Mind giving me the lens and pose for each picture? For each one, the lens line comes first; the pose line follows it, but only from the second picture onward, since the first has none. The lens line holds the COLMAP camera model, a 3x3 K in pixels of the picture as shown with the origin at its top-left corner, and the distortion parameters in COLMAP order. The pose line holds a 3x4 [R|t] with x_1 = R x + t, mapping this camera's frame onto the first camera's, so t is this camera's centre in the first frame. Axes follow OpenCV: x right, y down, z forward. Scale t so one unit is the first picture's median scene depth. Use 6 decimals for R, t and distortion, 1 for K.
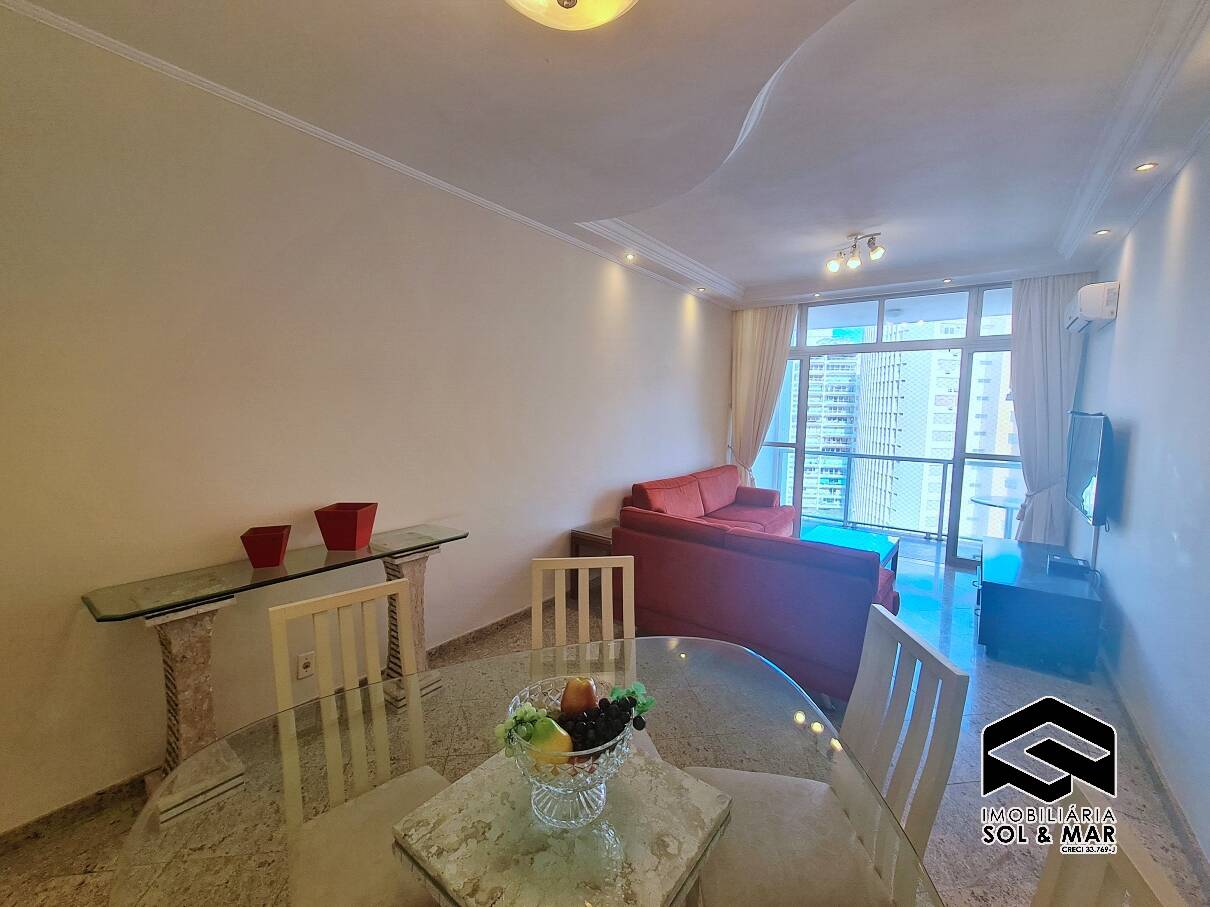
lens RADIAL K [[494.5, 0, 609.6], [0, 494.5, 451.2], [0, 0, 1]] dist [0.000328, 0.000376]
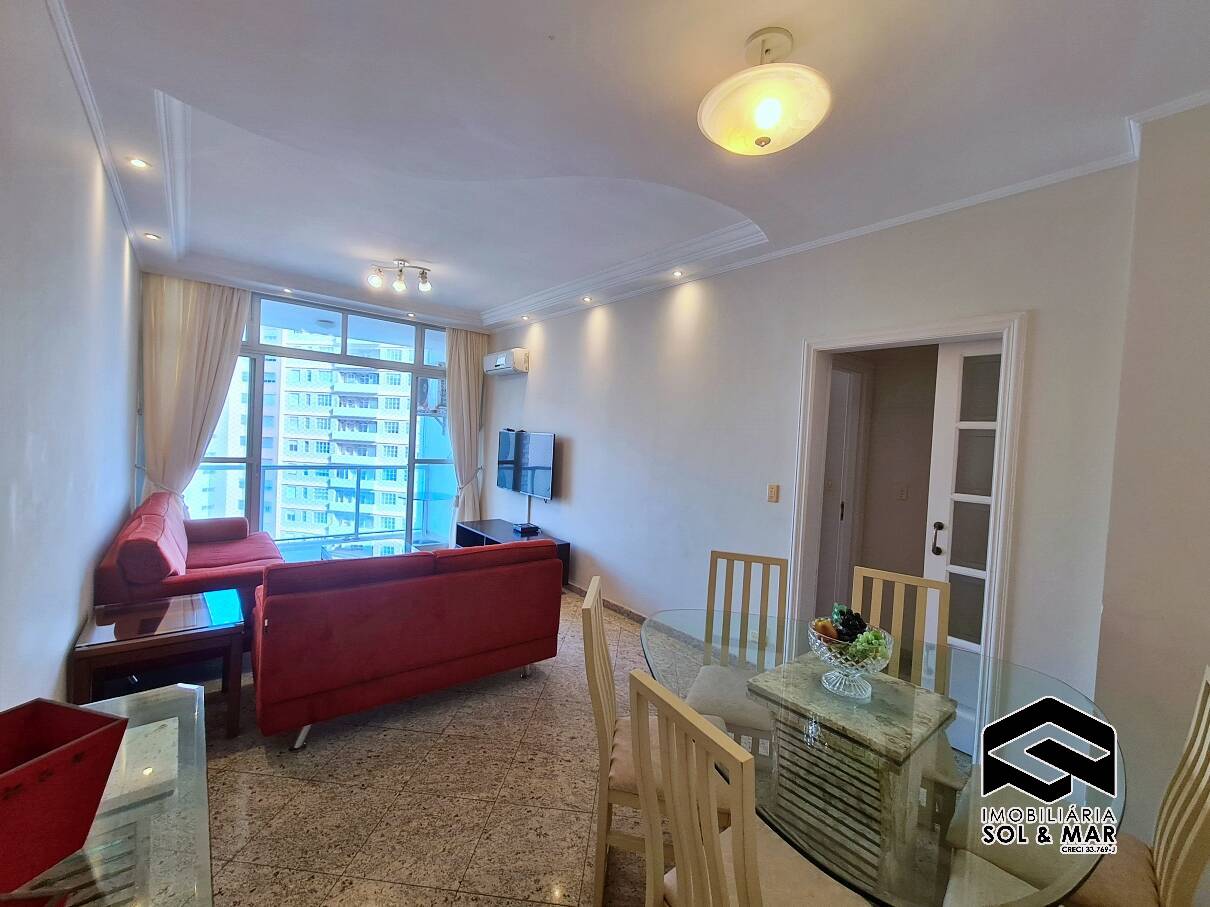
lens RADIAL K [[494.5, 0, 609.6], [0, 494.5, 451.2], [0, 0, 1]] dist [0.000328, 0.000376]
pose [[0.224378, -0.035992, 0.973837, -0.349547], [0.040851, 0.998787, 0.027502, -0.029232], [-0.973645, 0.033612, 0.225576, 0.260421]]
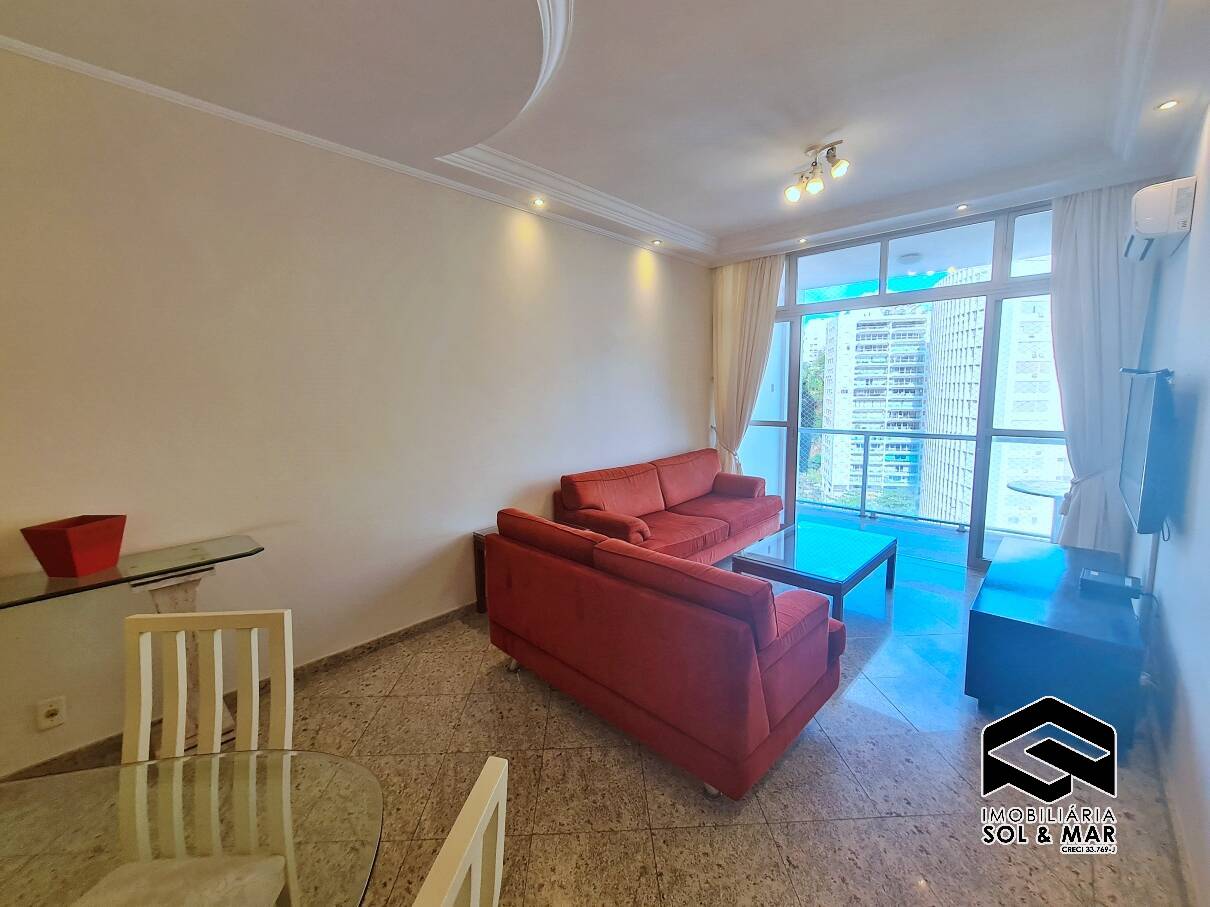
lens RADIAL K [[495.6, 0, 607.6], [0, 495.6, 448.9], [0, 0, 1]] dist [0.000864, 0.000488]
pose [[0.993601, -0.020573, -0.111062, 0.194863], [0.024271, 0.999192, 0.032046, -0.004575], [0.110313, -0.034536, 0.993297, 0.144017]]
